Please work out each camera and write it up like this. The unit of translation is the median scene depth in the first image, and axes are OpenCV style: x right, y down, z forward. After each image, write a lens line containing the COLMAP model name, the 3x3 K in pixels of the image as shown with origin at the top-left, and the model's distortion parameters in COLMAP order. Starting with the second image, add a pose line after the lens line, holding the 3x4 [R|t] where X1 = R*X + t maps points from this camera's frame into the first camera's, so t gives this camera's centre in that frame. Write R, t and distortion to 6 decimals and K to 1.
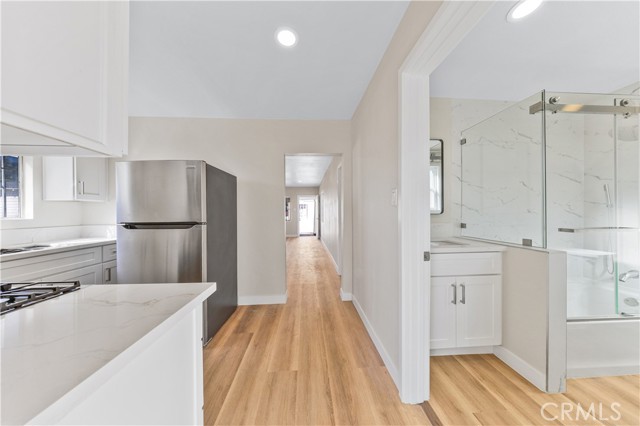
lens RADIAL K [[187.6, 0, 320.0], [0, 187.6, 213.0], [0, 0, 1]] dist [-0.000556, -0.000027]
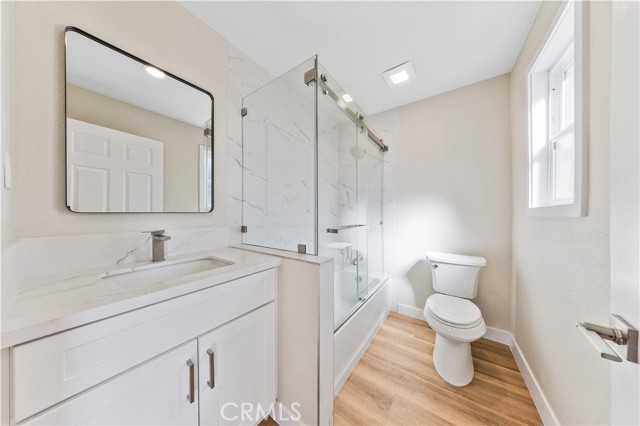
lens RADIAL K [[187.6, 0, 320.0], [0, 187.6, 213.0], [0, 0, 1]] dist [-0.000556, -0.000027]
pose [[0.633450, 0.009340, 0.773727, 0.412904], [-0.003106, 0.999950, -0.009529, 0.011266], [-0.773777, 0.003633, 0.633447, 0.337519]]
